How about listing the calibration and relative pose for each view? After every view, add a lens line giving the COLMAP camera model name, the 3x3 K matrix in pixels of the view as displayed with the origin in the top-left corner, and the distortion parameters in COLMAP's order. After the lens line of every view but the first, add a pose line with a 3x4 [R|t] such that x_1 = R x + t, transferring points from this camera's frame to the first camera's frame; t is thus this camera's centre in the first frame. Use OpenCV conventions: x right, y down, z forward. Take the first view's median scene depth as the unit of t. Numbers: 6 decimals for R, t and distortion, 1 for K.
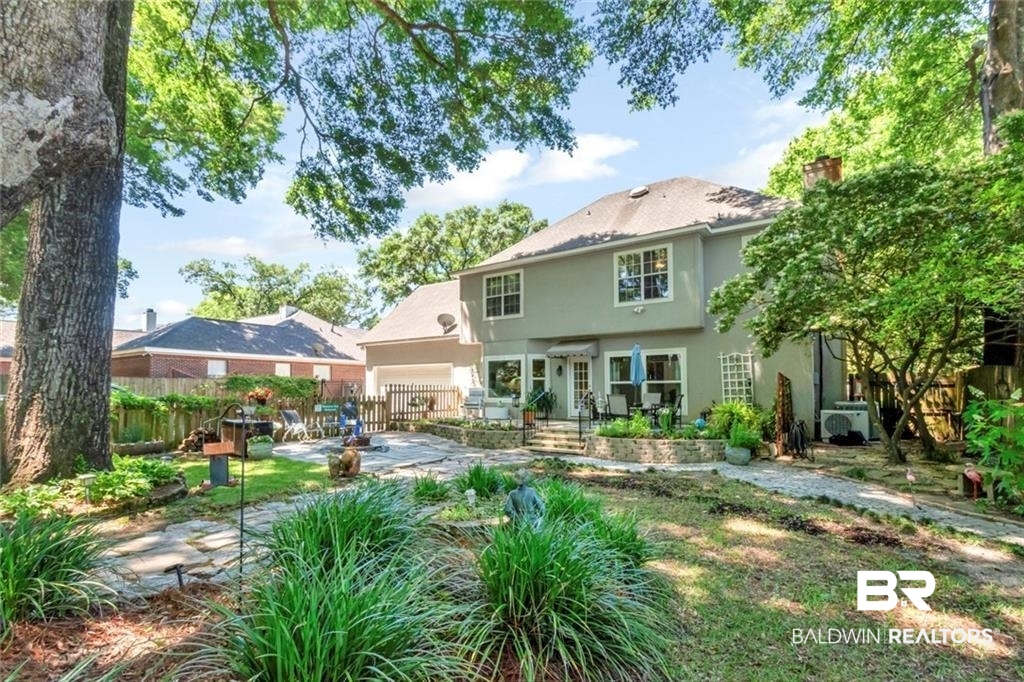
lens RADIAL K [[458.5, 0, 512.0], [0, 458.5, 341.0], [0, 0, 1]] dist [0.022365, -0.000047]
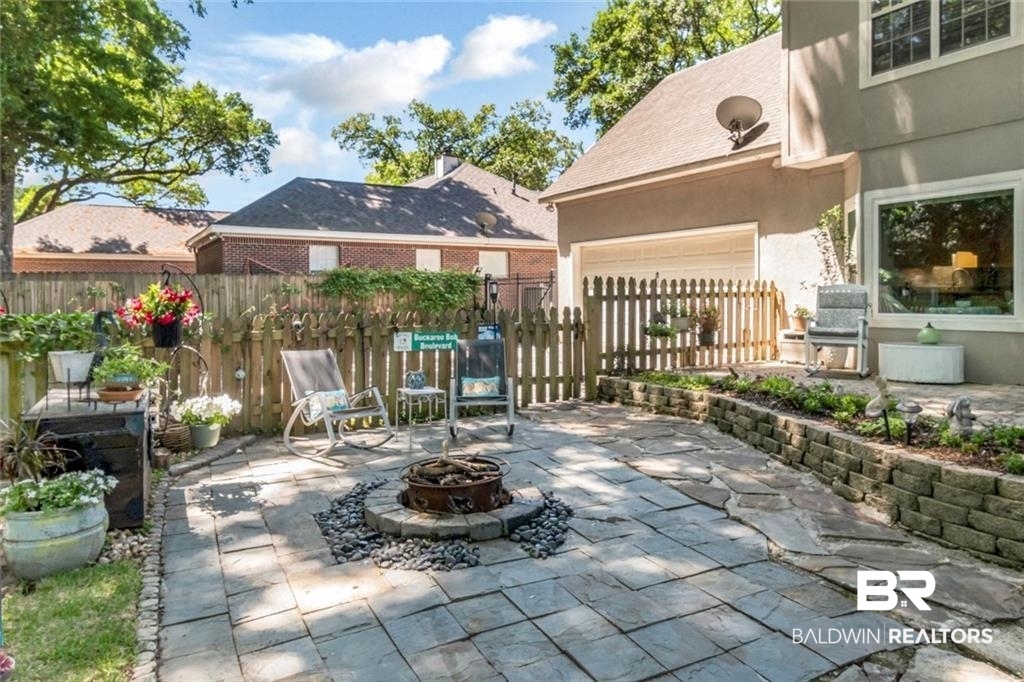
lens RADIAL K [[647.1, 0, 512.0], [0, 647.1, 341.0], [0, 0, 1]] dist [0.003136, -0.000228]
pose [[0.910084, 0.022367, -0.413819, -0.076409], [0.050422, 0.985148, 0.164135, 0.039191], [0.411344, -0.170242, 0.895440, 0.347719]]
